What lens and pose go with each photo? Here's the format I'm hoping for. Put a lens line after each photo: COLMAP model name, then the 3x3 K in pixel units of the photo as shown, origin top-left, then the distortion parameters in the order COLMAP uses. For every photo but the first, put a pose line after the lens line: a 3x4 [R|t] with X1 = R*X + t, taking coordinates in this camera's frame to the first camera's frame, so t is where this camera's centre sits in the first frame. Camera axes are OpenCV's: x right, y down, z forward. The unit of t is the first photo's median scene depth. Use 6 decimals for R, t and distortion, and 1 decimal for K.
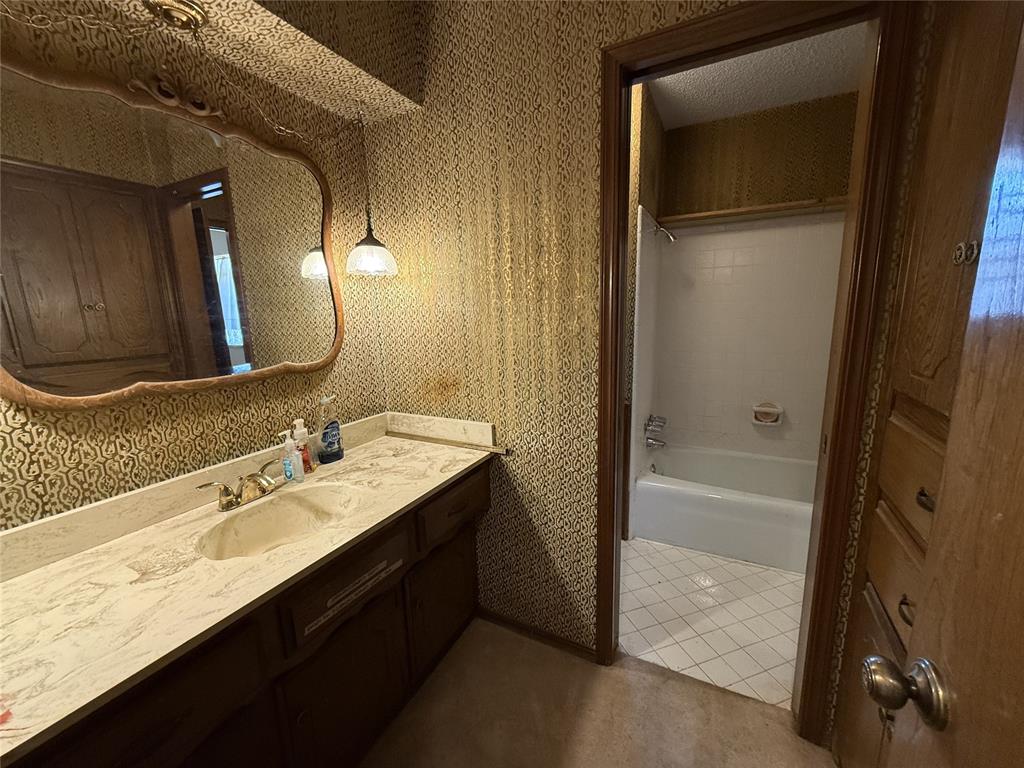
lens RADIAL K [[408.2, 0, 512.3], [0, 408.2, 384.7], [0, 0, 1]] dist [-0.002085, 0.000232]
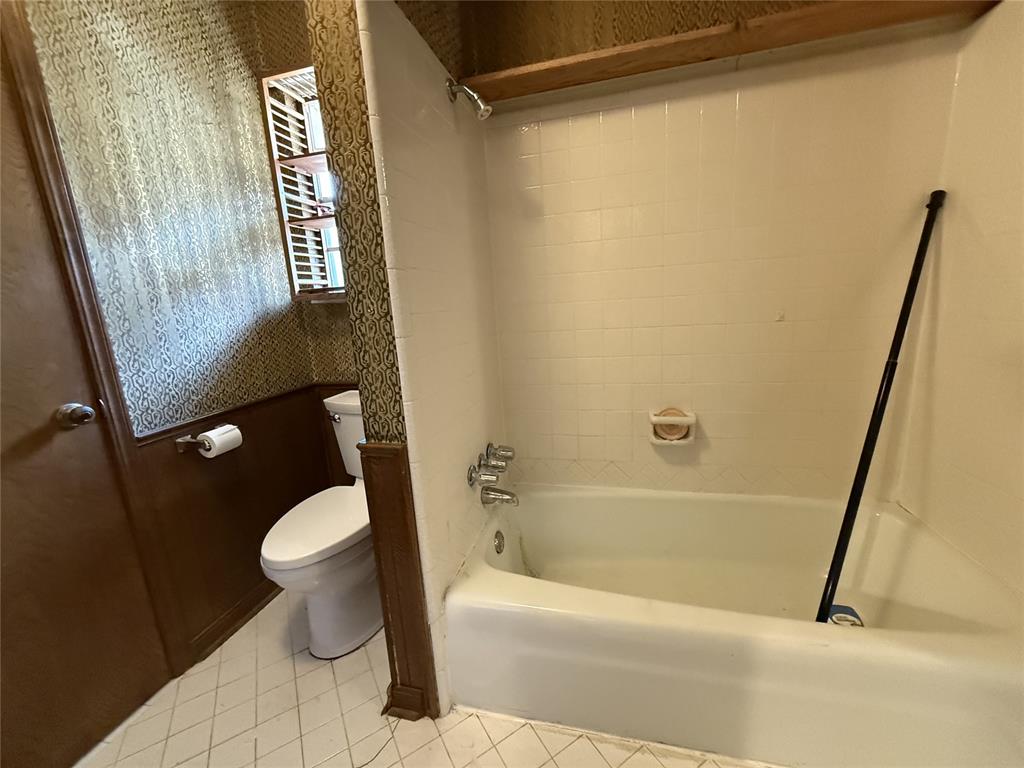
lens RADIAL K [[408.2, 0, 514.3], [0, 408.2, 384.2], [0, 0, 1]] dist [-0.002085, 0.000232]
pose [[0.973817, -0.076415, 0.214104, 0.273071], [0.075891, 0.997059, 0.010680, -0.015213], [-0.214290, 0.005849, 0.976753, 0.460049]]
